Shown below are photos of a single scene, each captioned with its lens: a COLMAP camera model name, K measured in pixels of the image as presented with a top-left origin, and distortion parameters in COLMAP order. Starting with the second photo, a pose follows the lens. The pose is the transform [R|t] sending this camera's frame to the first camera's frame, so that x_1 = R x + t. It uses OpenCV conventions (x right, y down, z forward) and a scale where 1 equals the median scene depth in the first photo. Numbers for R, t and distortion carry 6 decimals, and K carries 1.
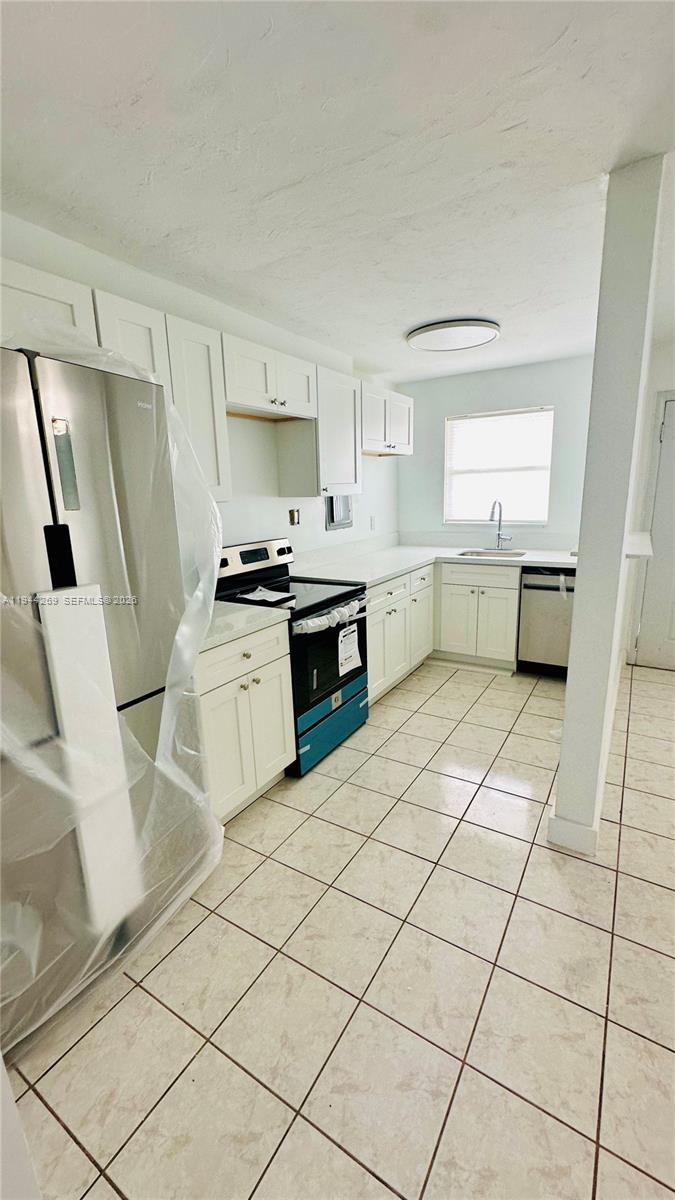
lens RADIAL K [[482.2, 0, 336.6], [0, 482.2, 602.2], [0, 0, 1]] dist [-0.003399, 0.000855]
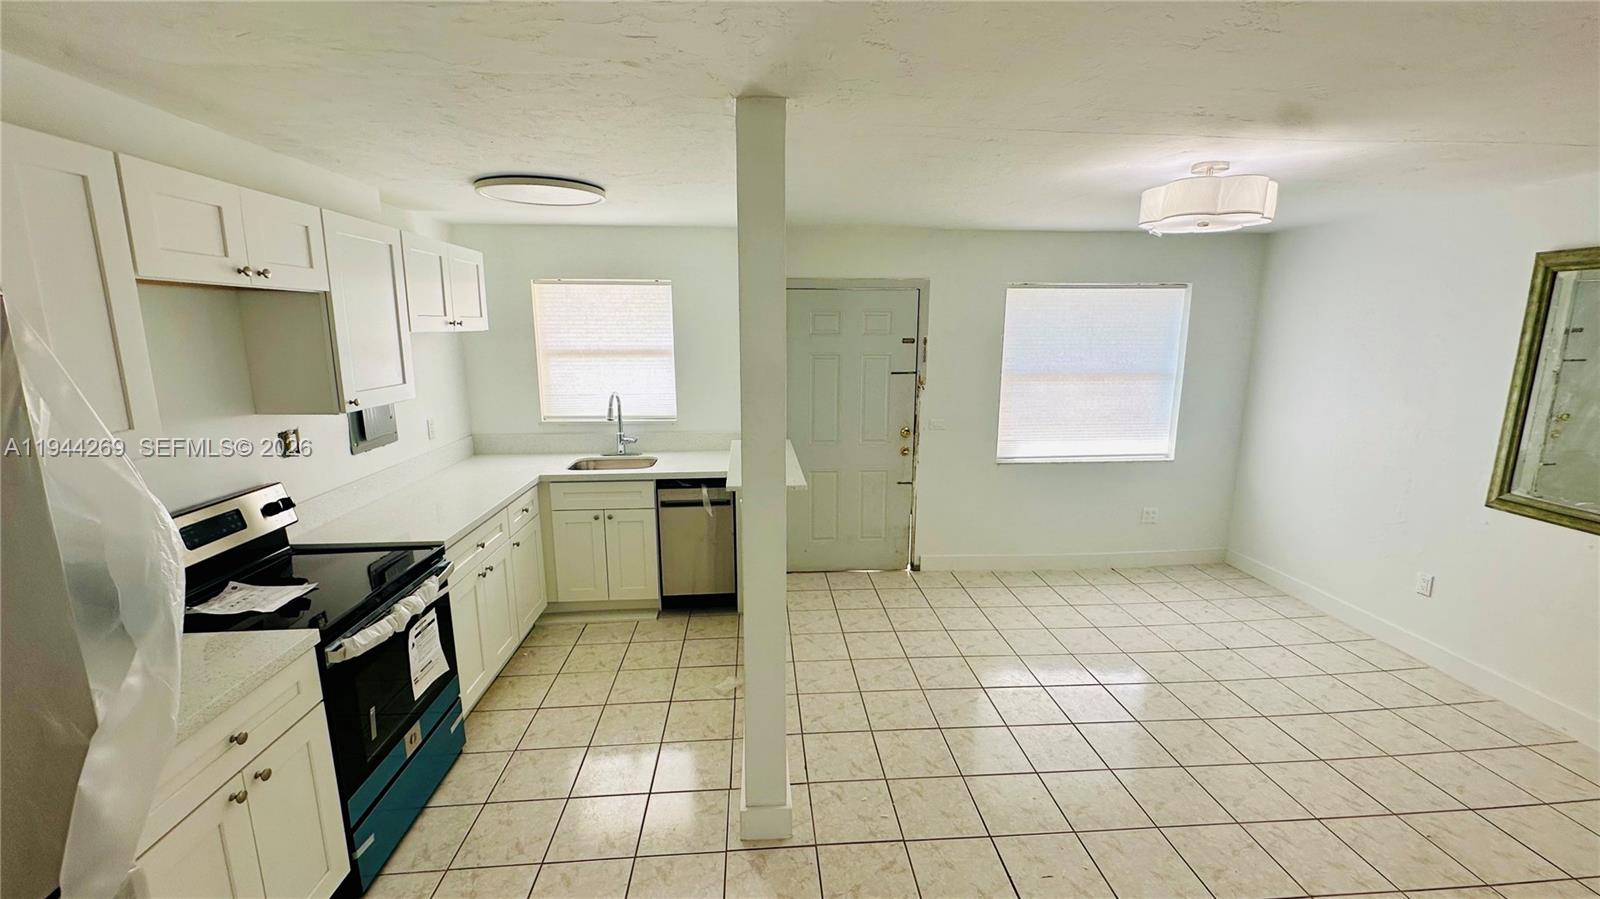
lens RADIAL K [[642.9, 0, 802.4], [0, 642.9, 449.0], [0, 0, 1]] dist [-0.003399, 0.000855]
pose [[0.804490, -0.079855, 0.588574, -0.049215], [0.110010, 0.993809, -0.015531, -0.095970], [-0.583690, 0.077243, 0.808294, -0.003416]]
